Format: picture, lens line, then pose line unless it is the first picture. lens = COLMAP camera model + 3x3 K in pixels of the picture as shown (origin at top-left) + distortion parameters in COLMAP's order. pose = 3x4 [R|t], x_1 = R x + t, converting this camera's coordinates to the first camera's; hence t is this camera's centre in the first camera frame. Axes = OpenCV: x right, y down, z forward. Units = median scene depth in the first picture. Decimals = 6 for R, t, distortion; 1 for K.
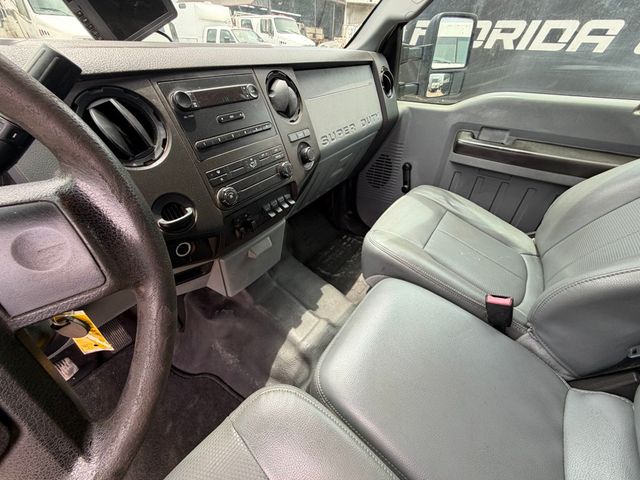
lens RADIAL K [[256.0, 0, 316.8], [0, 256.0, 238.8], [0, 0, 1]] dist [-0.001464, 0.000419]
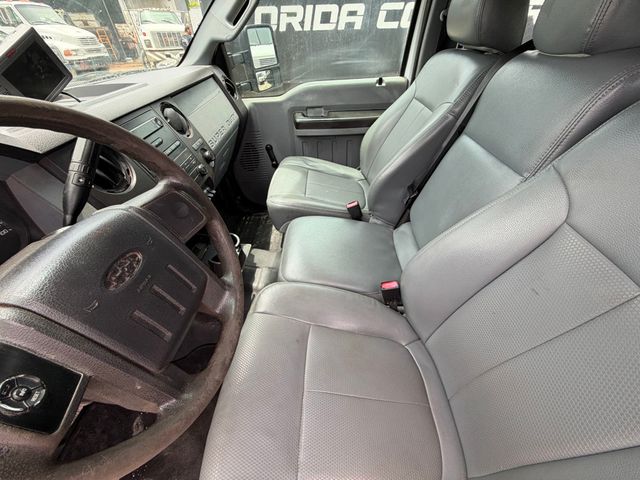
lens RADIAL K [[256.0, 0, 316.2], [0, 256.0, 236.7], [0, 0, 1]] dist [-0.001464, 0.000419]
pose [[0.825657, -0.394420, 0.403390, -0.176728], [0.379054, 0.917408, 0.121162, 0.075563], [-0.417862, 0.052868, 0.906971, -0.291738]]
